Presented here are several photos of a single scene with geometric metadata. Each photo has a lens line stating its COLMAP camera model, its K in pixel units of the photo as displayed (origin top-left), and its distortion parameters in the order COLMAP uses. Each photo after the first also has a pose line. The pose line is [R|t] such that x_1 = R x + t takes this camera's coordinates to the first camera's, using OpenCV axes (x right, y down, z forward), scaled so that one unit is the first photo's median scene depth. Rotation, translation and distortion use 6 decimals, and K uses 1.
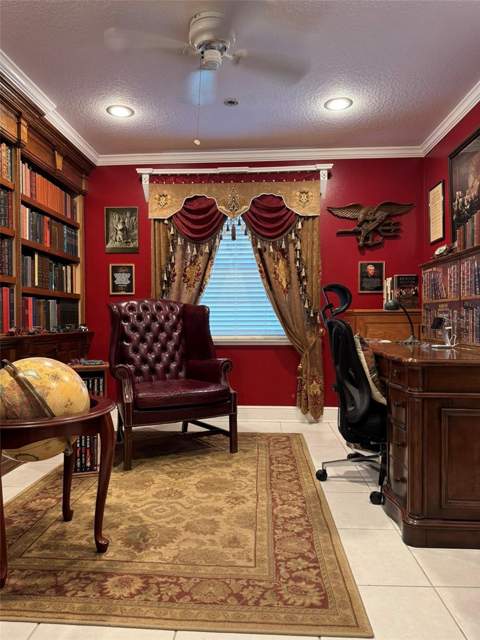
lens RADIAL K [[454.6, 0, 238.7], [0, 454.6, 322.3], [0, 0, 1]] dist [0.037601, -0.052444]
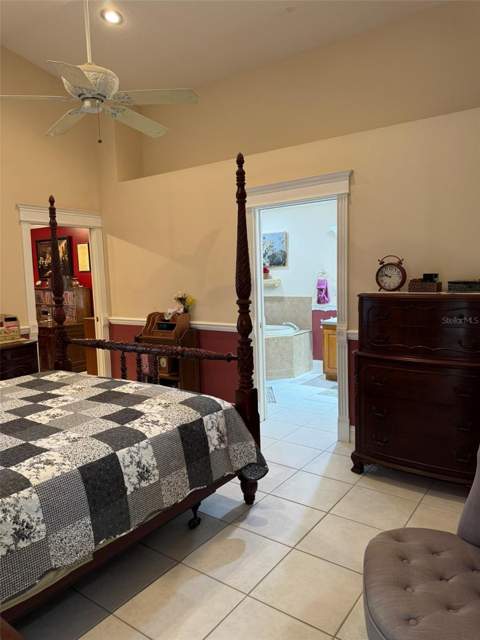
lens RADIAL K [[454.6, 0, 240.1], [0, 454.6, 317.8], [0, 0, 1]] dist [0.037601, -0.052444]
pose [[0.541382, -0.090088, 0.835937, -1.085868], [0.026308, 0.995571, 0.090254, -0.163471], [-0.840365, -0.026870, 0.541354, -1.311862]]
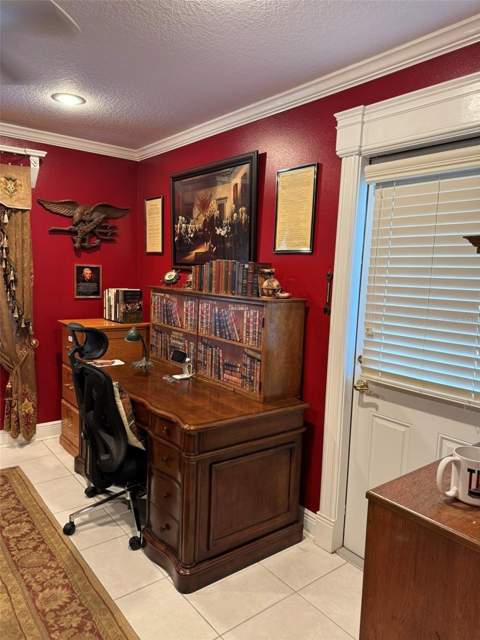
lens RADIAL K [[454.6, 0, 239.3], [0, 454.6, 317.5], [0, 0, 1]] dist [0.037601, -0.052444]
pose [[0.750052, -0.037628, 0.660308, -0.136078], [-0.034808, 0.994751, 0.096225, -0.167924], [-0.660462, -0.095158, 0.744805, 0.103072]]
